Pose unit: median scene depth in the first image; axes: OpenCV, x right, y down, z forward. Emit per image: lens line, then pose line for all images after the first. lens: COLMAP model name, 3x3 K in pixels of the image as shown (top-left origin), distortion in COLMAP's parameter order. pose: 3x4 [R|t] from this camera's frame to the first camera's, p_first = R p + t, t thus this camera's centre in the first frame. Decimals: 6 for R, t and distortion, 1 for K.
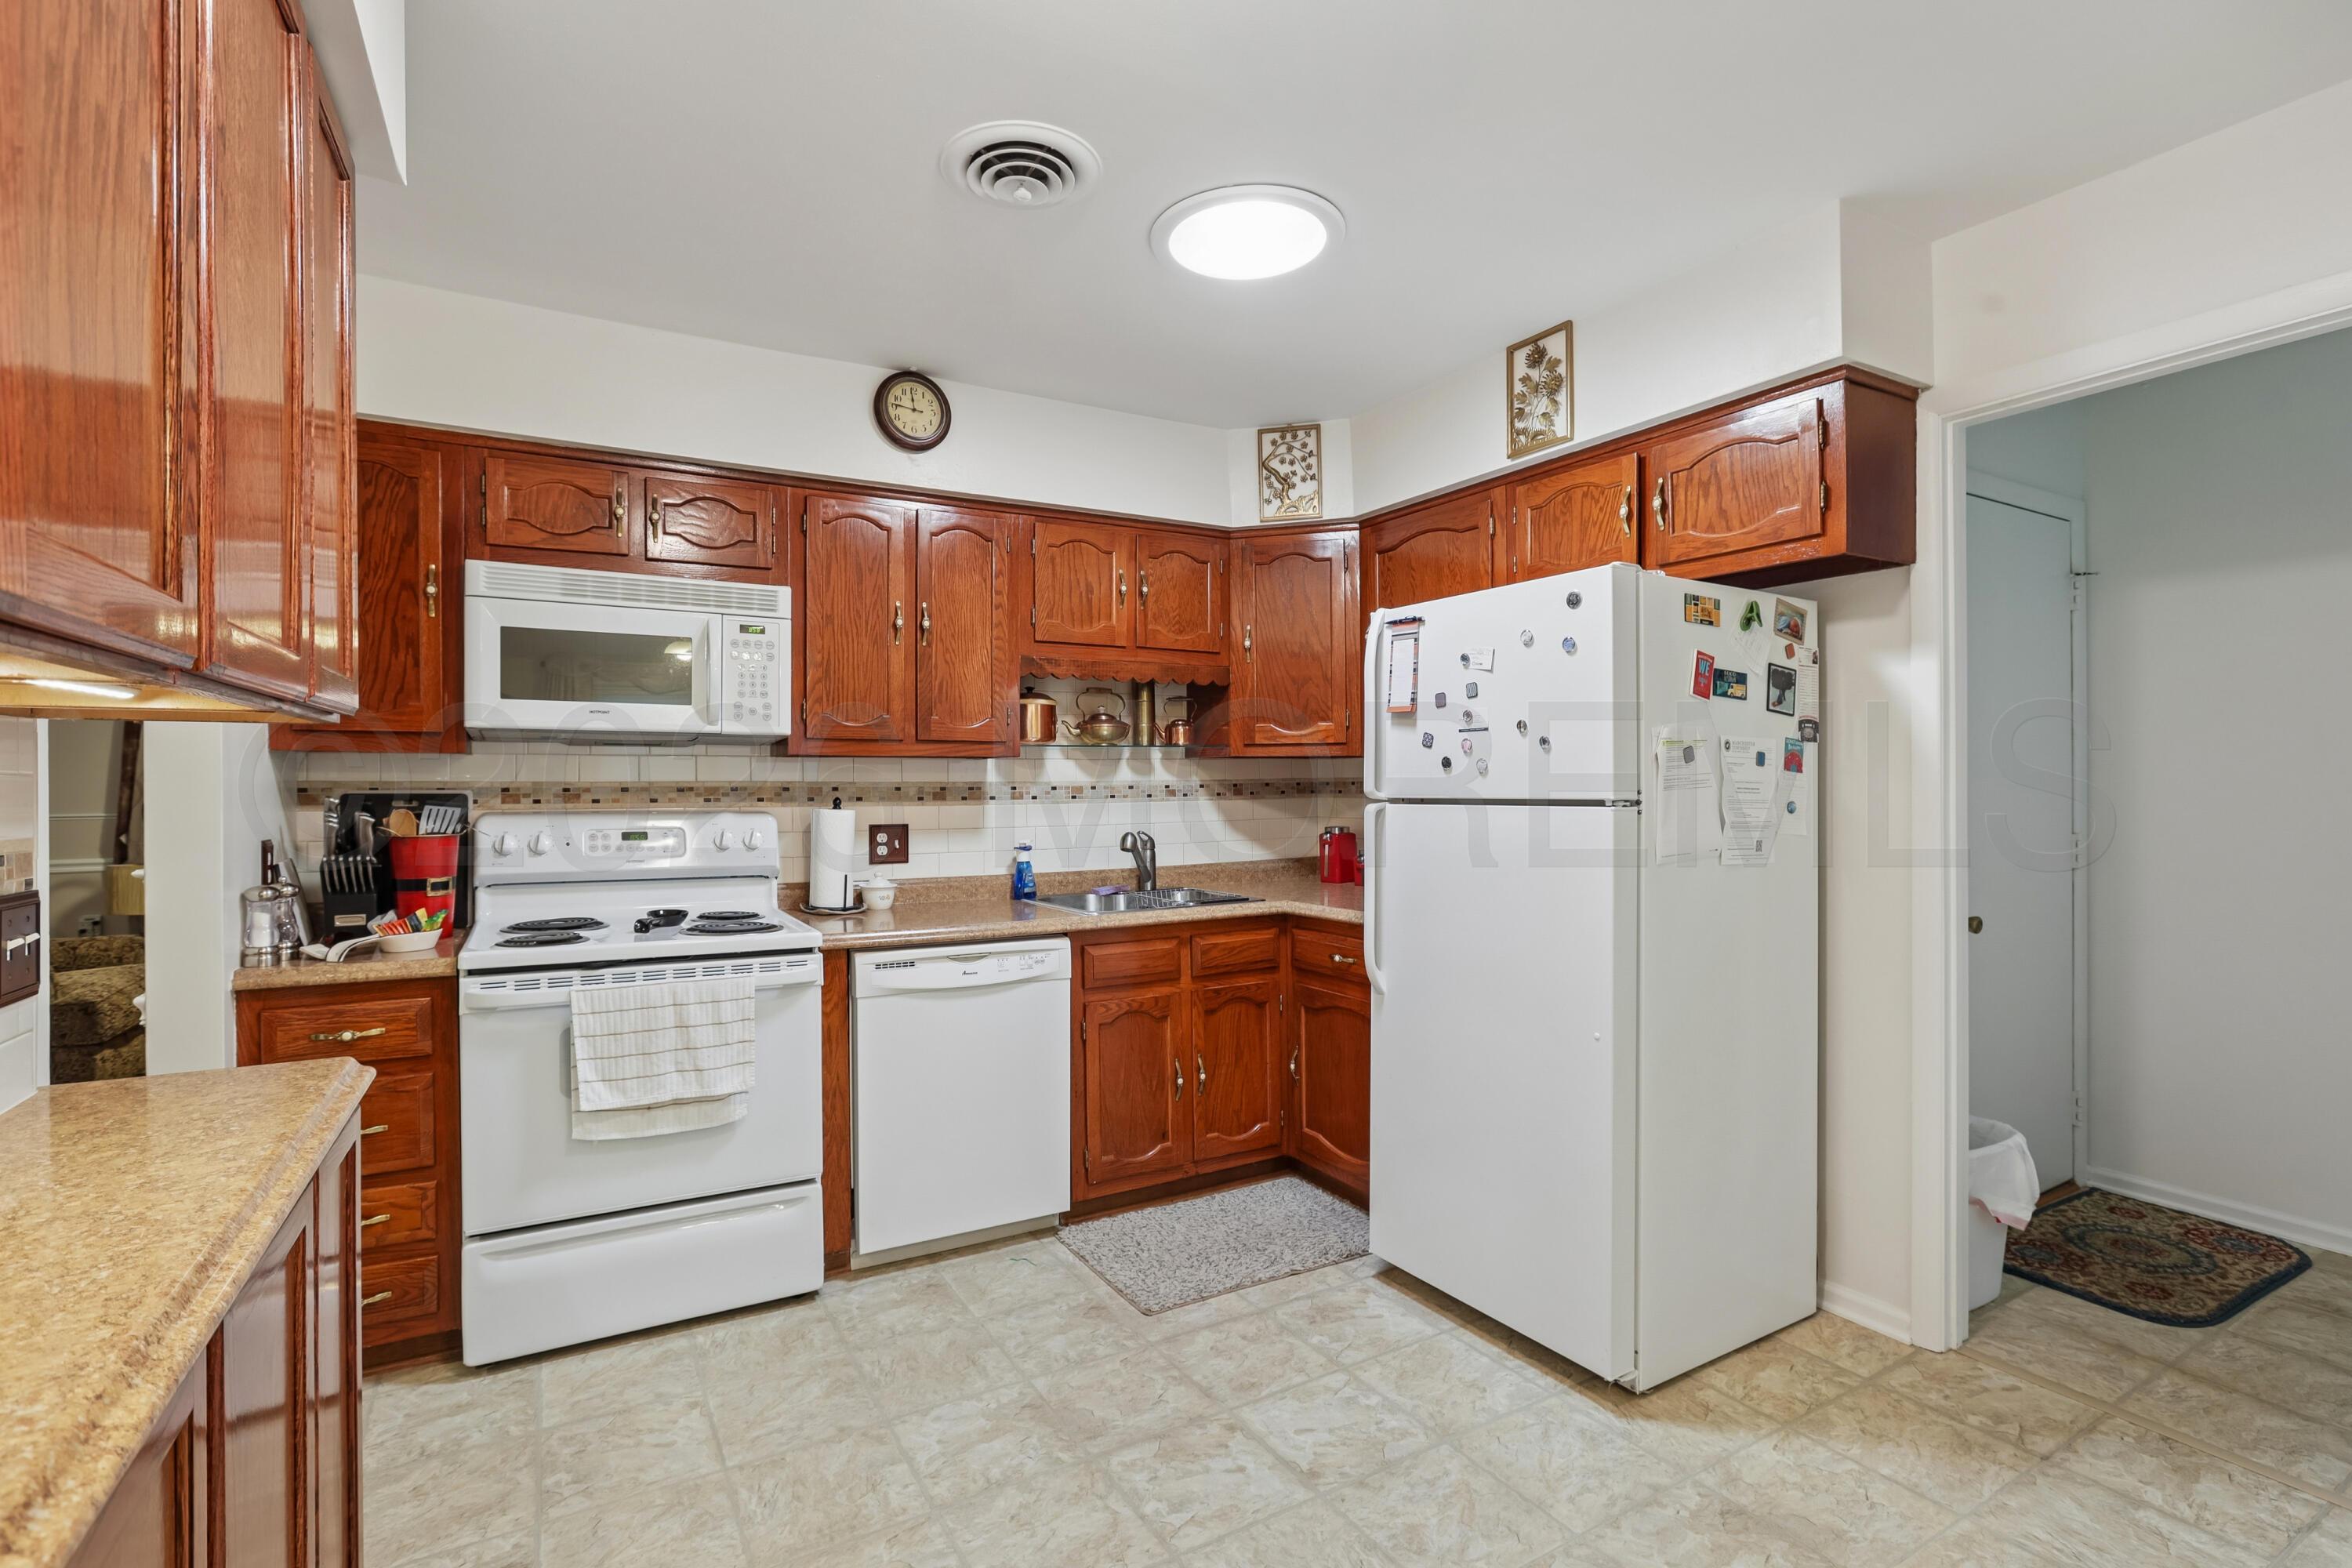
lens RADIAL K [[1059.1, 0, 1121.1], [0, 1059.1, 796.7], [0, 0, 1]] dist [-0.041846, 0.017328]
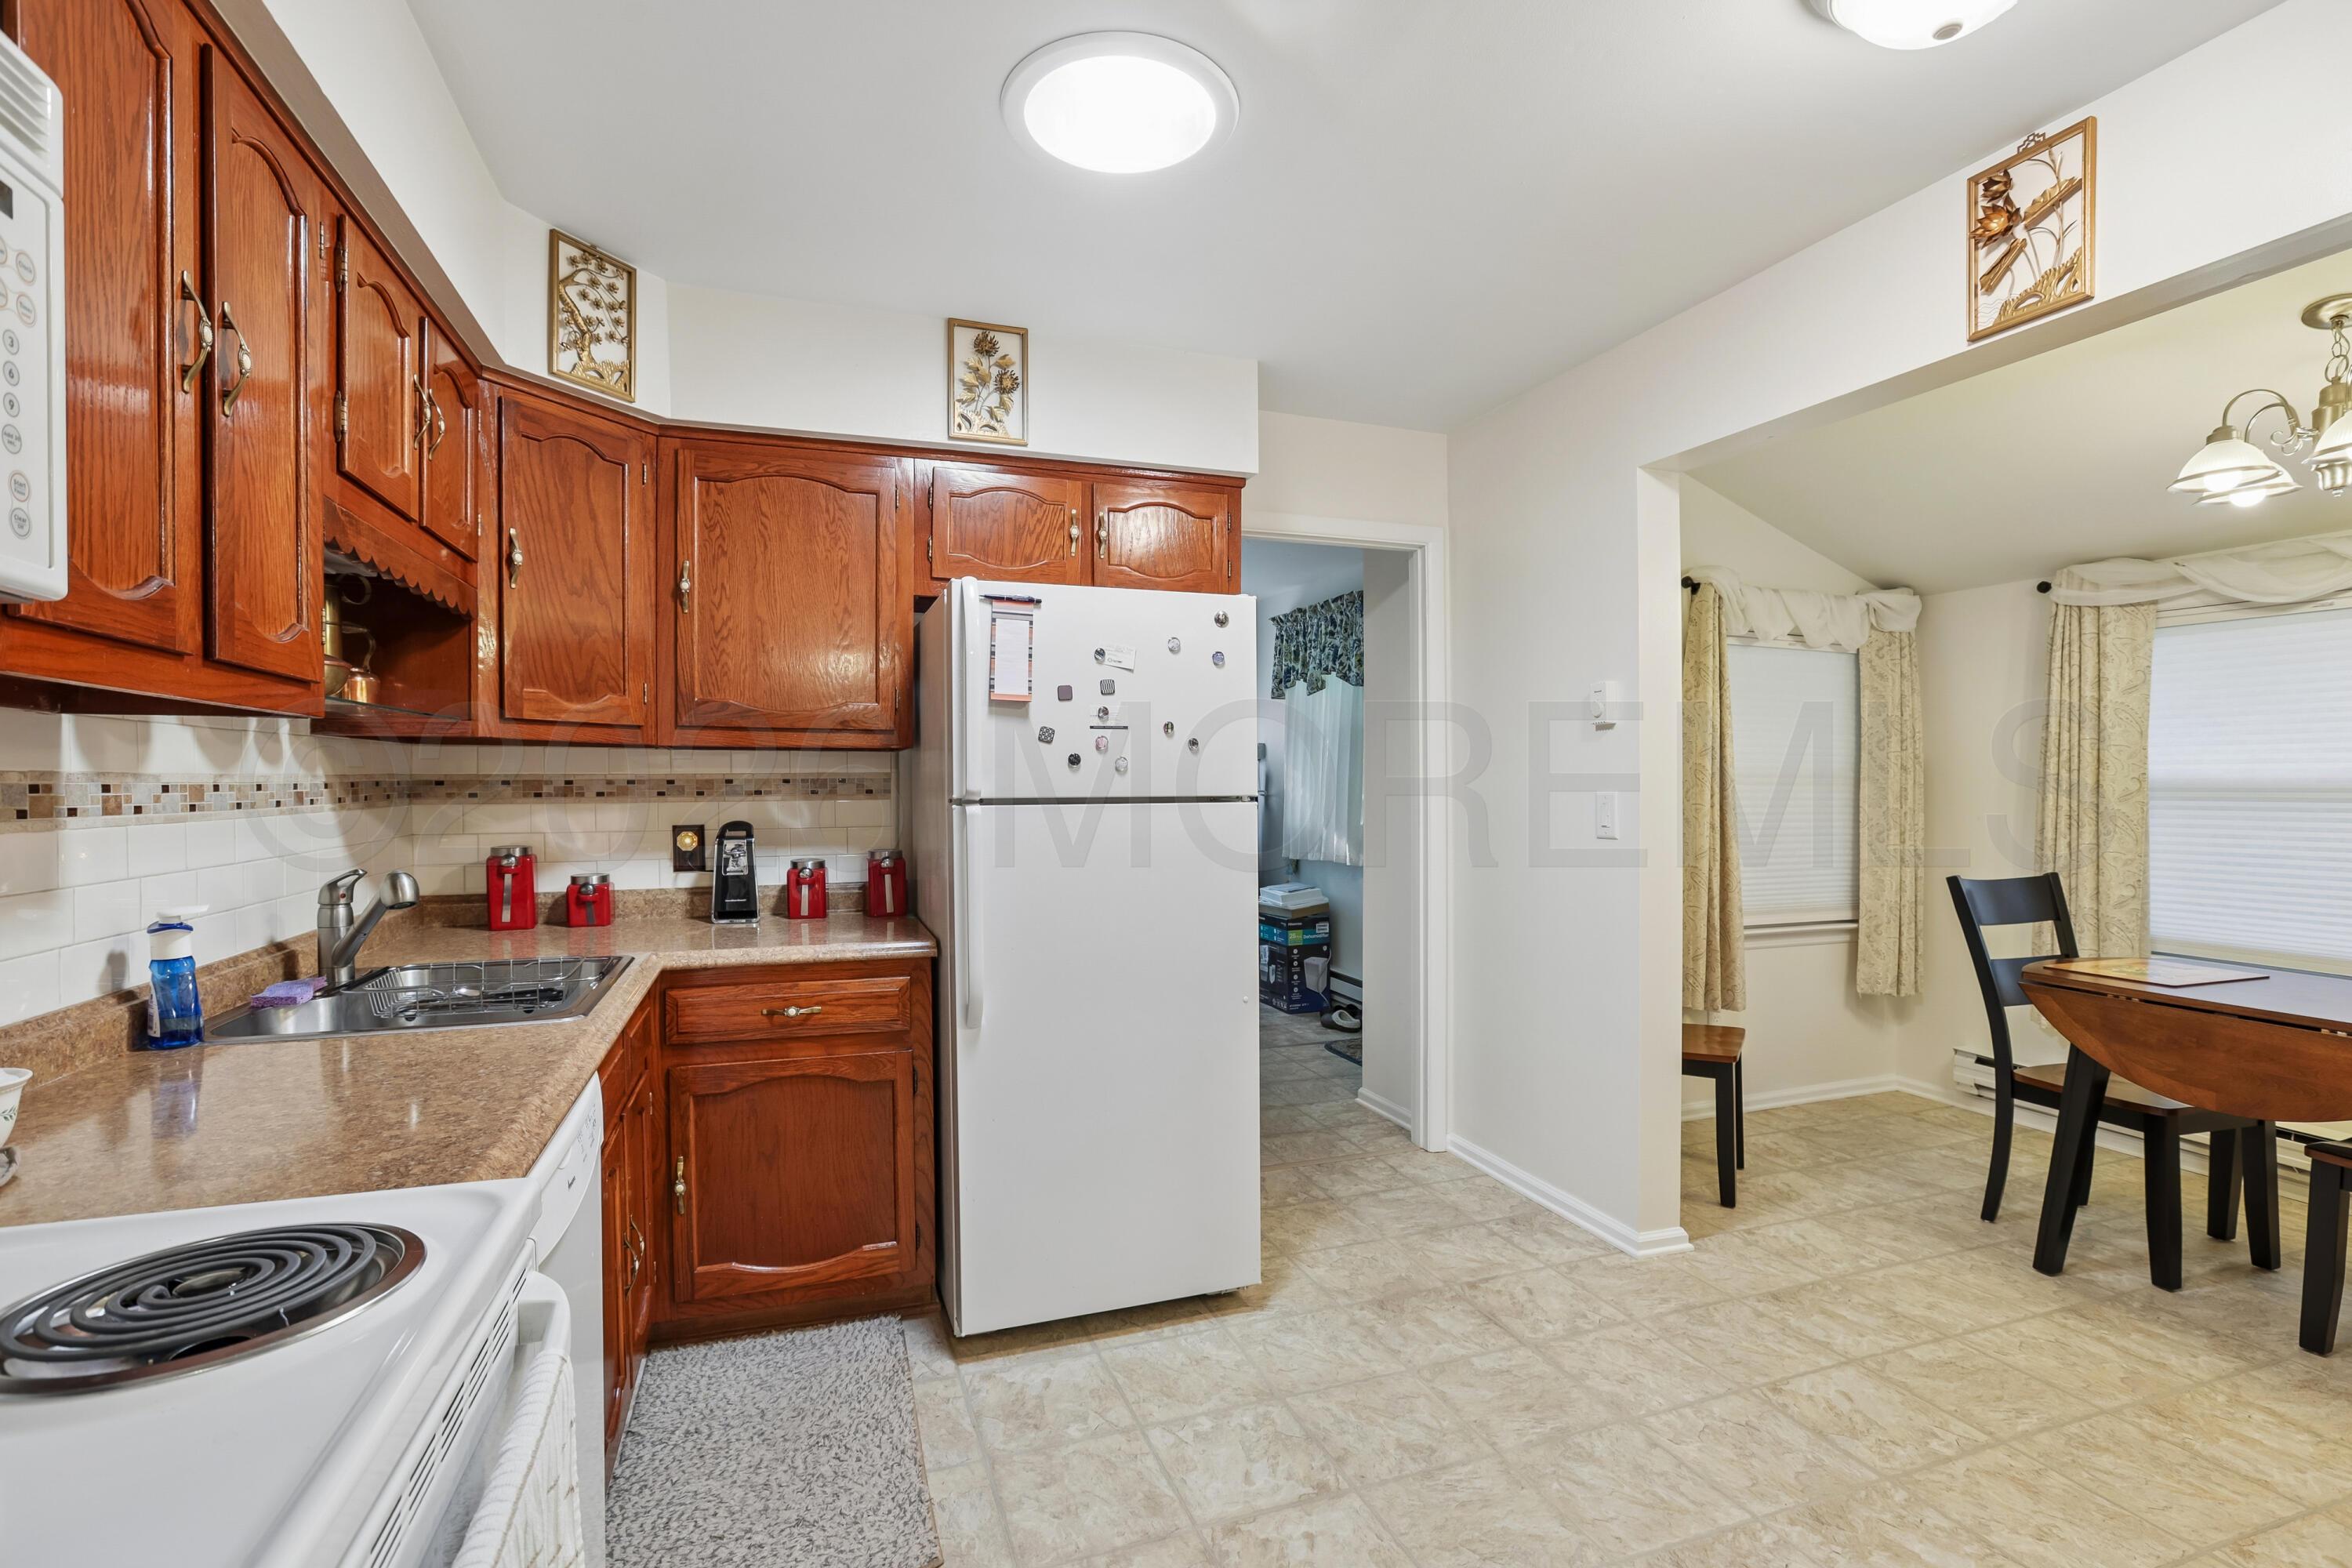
lens RADIAL K [[1089.5, 0, 1155.2], [0, 1089.5, 802.8], [0, 0, 1]] dist [-0.031236, 0.011643]
pose [[0.168690, -0.010019, 0.985618, -0.579904], [0.013961, 0.999872, 0.007775, -0.000076], [-0.985570, 0.012448, 0.168808, 0.682229]]
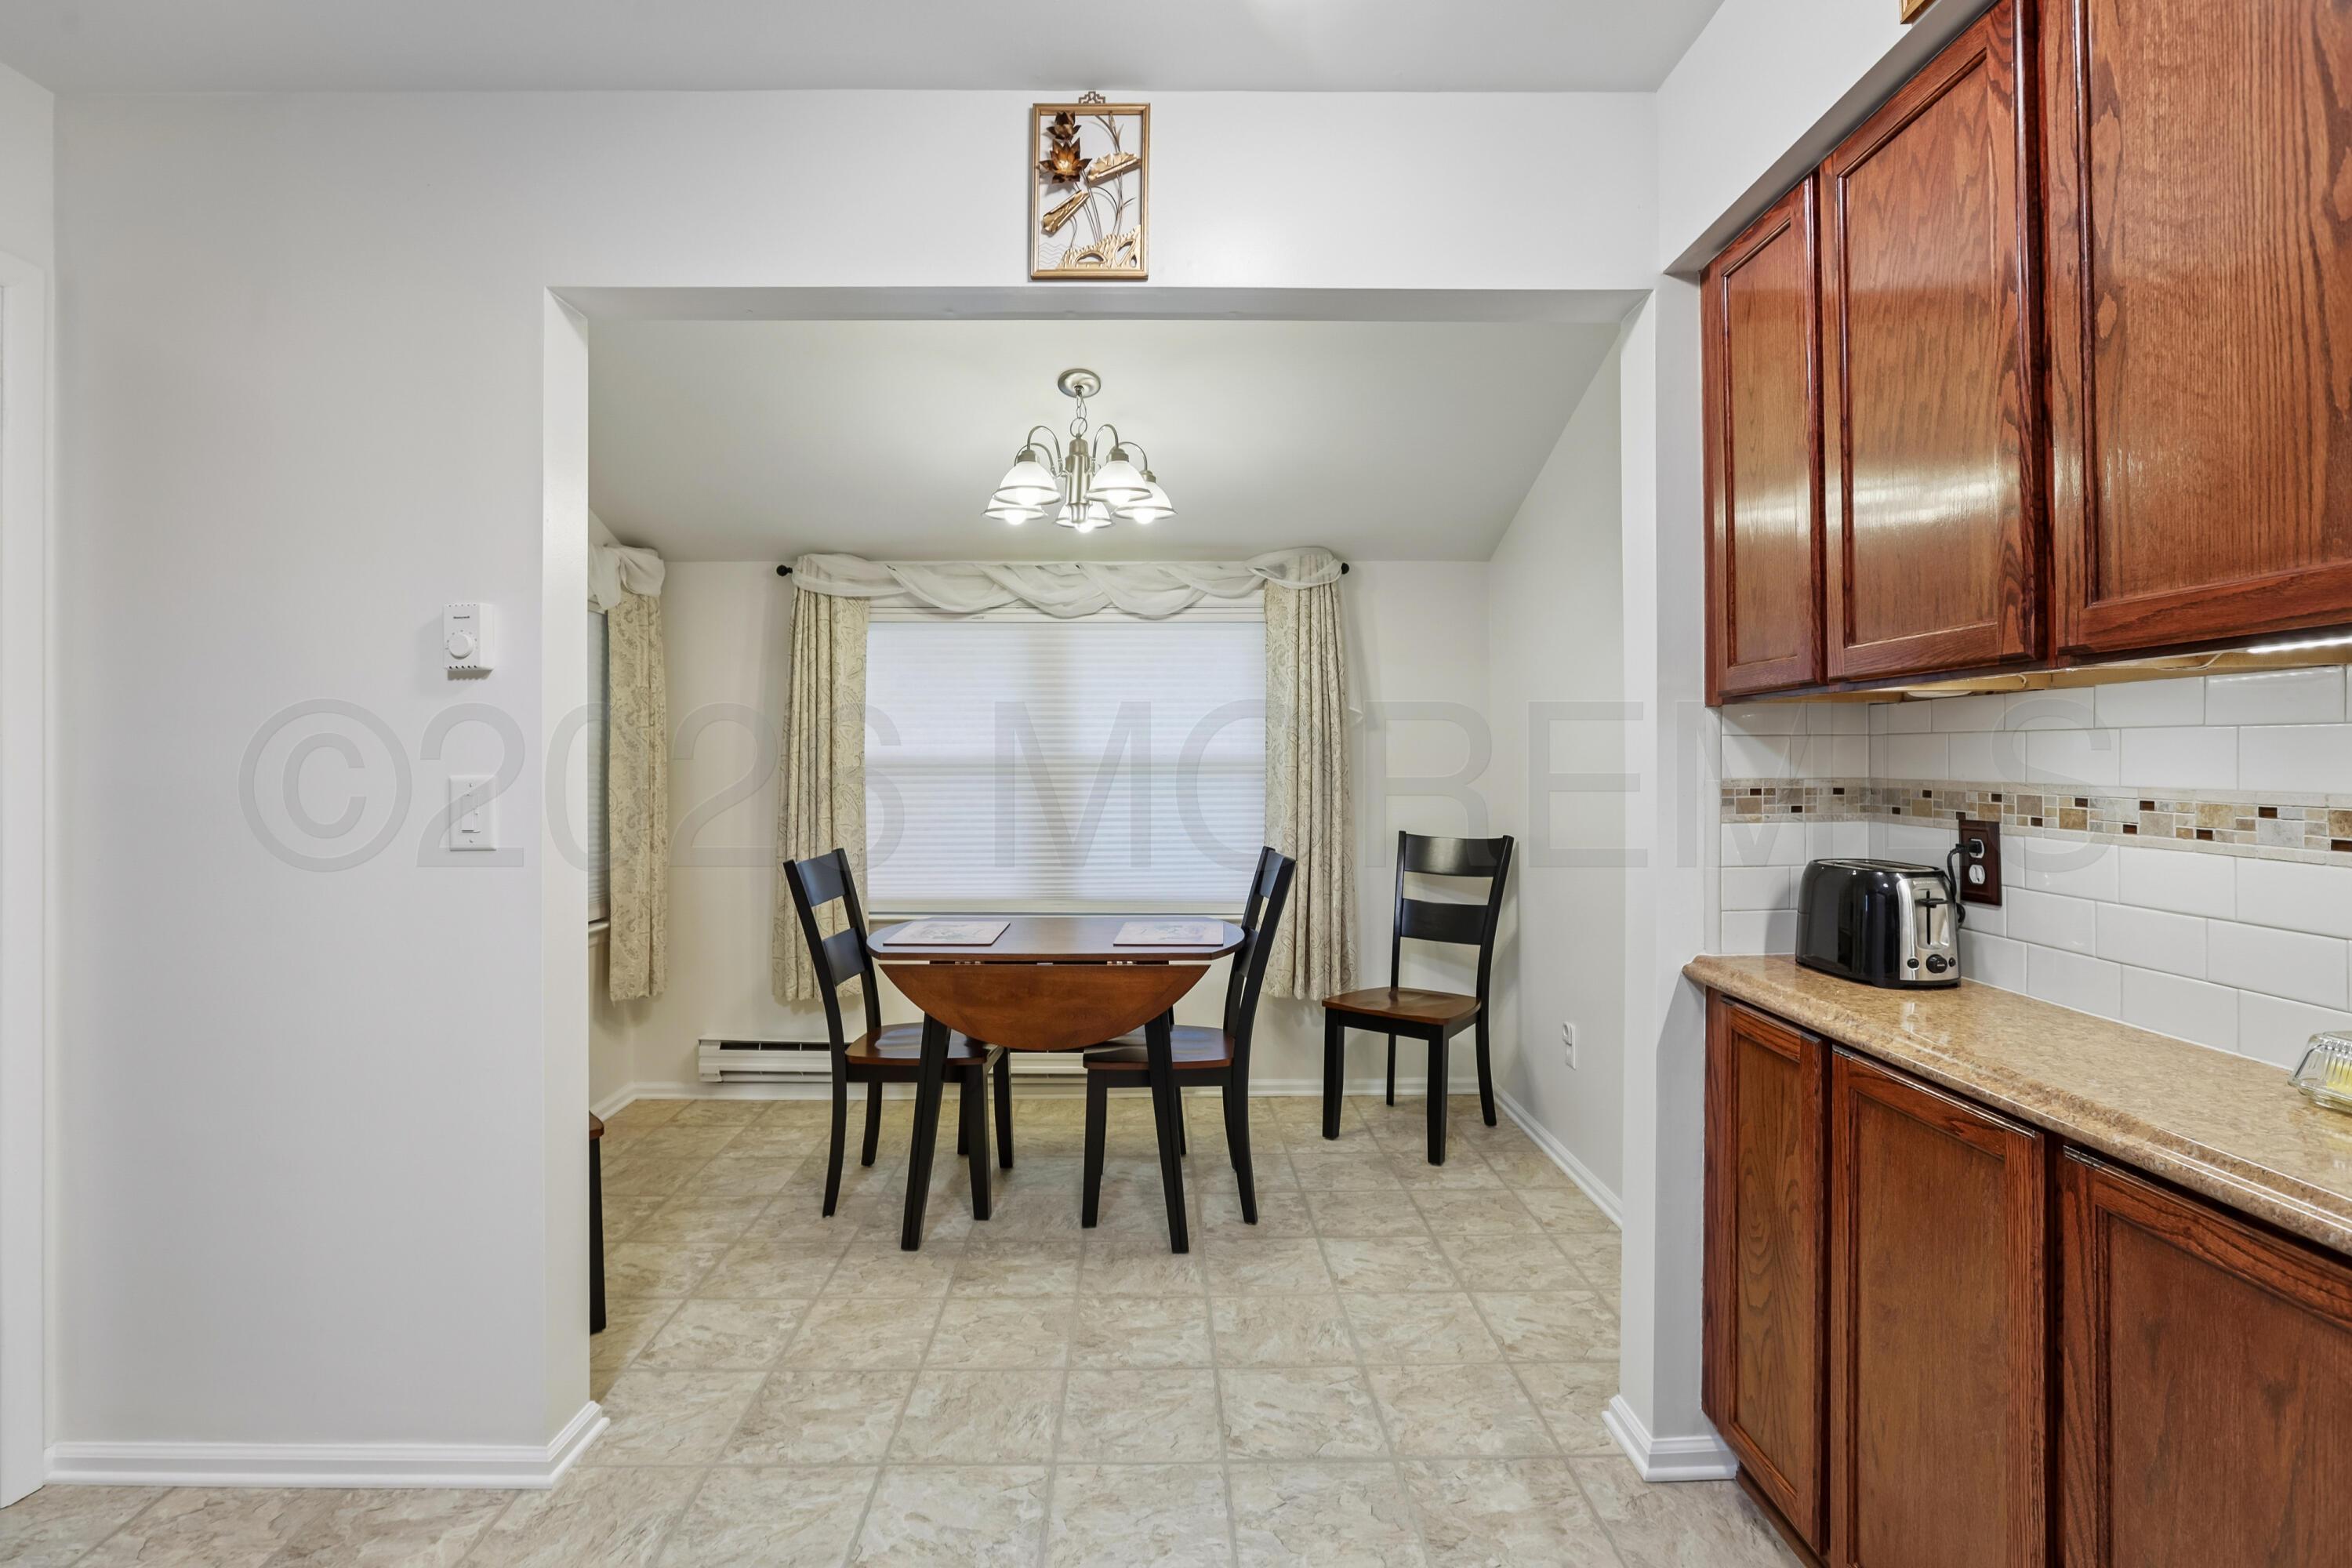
lens RADIAL K [[1088.9, 0, 1169.8], [0, 1088.9, 747.2], [0, 0, 1]] dist [-0.043348, 0.016312]
pose [[-0.883614, 0.016056, 0.467941, -0.154103], [0.018158, 0.999835, -0.000019, -0.007168], [-0.467864, 0.008480, -0.883760, 0.810412]]
